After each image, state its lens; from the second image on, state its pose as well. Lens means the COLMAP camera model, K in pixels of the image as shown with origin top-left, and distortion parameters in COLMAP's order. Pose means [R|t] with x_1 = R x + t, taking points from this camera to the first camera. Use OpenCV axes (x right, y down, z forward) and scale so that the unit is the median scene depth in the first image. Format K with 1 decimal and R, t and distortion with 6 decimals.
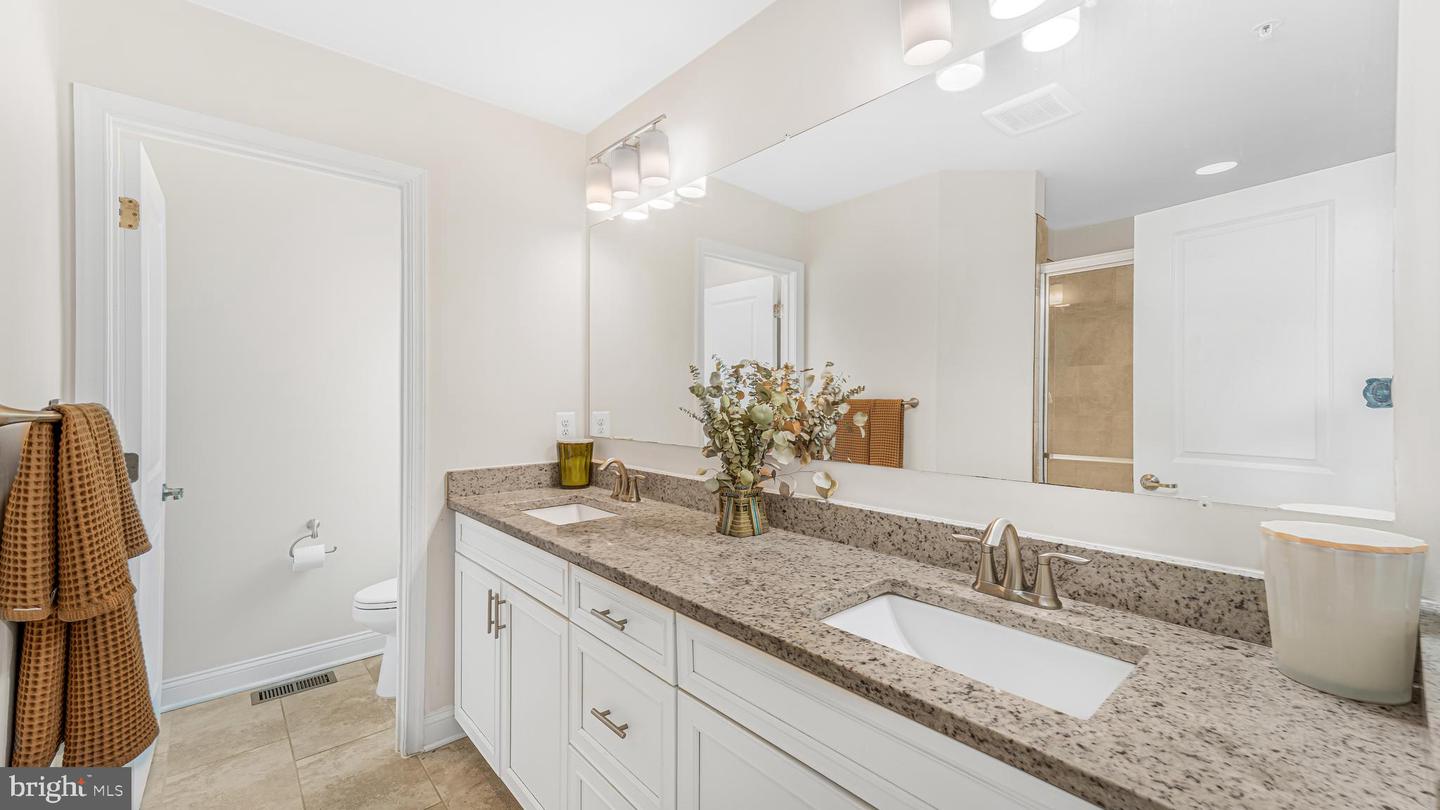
lens RADIAL K [[578.0, 0, 727.2], [0, 578.0, 411.4], [0, 0, 1]] dist [0.000816, 0.000131]
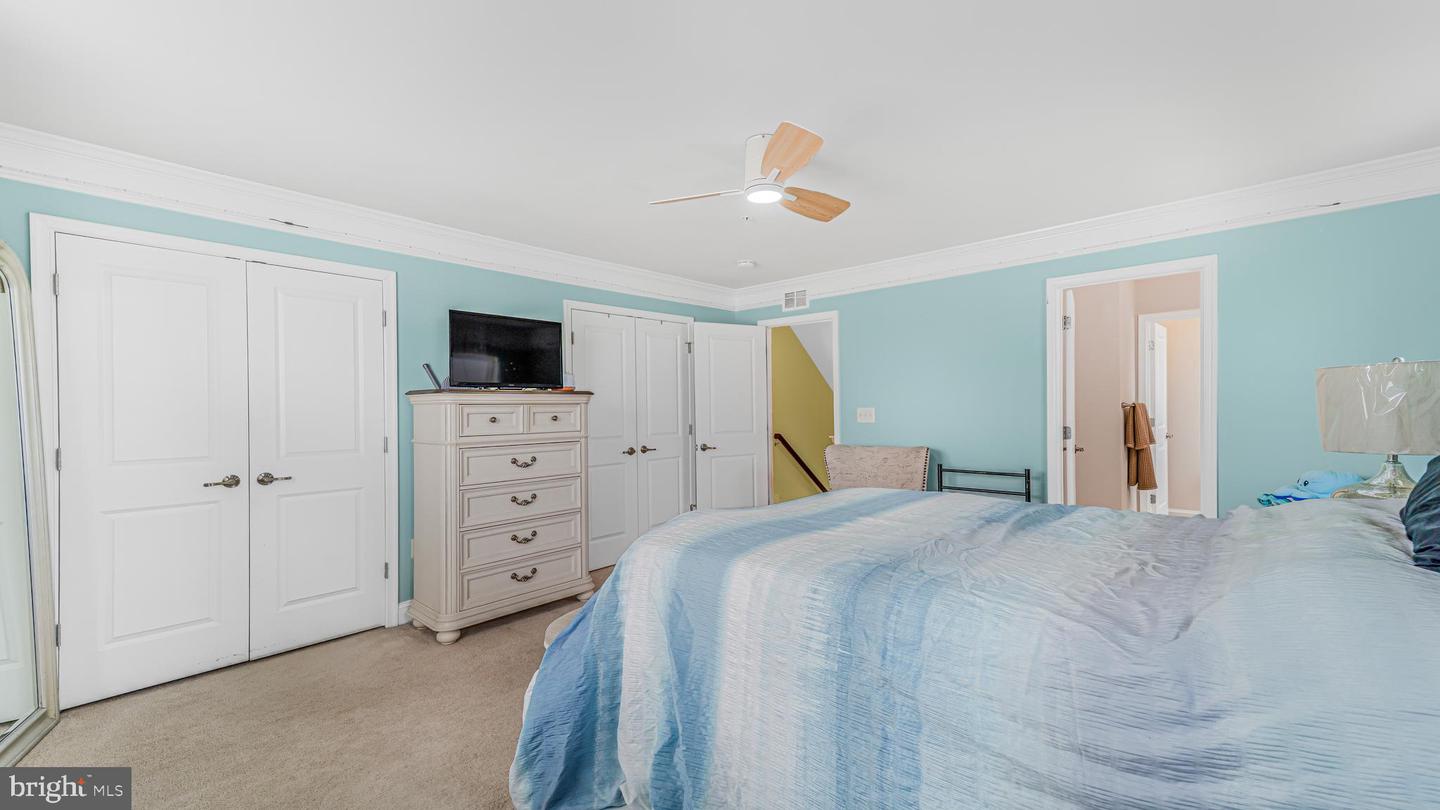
lens RADIAL K [[578.0, 0, 727.2], [0, 578.0, 411.4], [0, 0, 1]] dist [0.000816, 0.000131]
pose [[0.102211, -0.006701, -0.994740, 2.621112], [0.003661, 0.999973, -0.006360, 0.060919], [0.994756, -0.002992, 0.102232, -2.289316]]
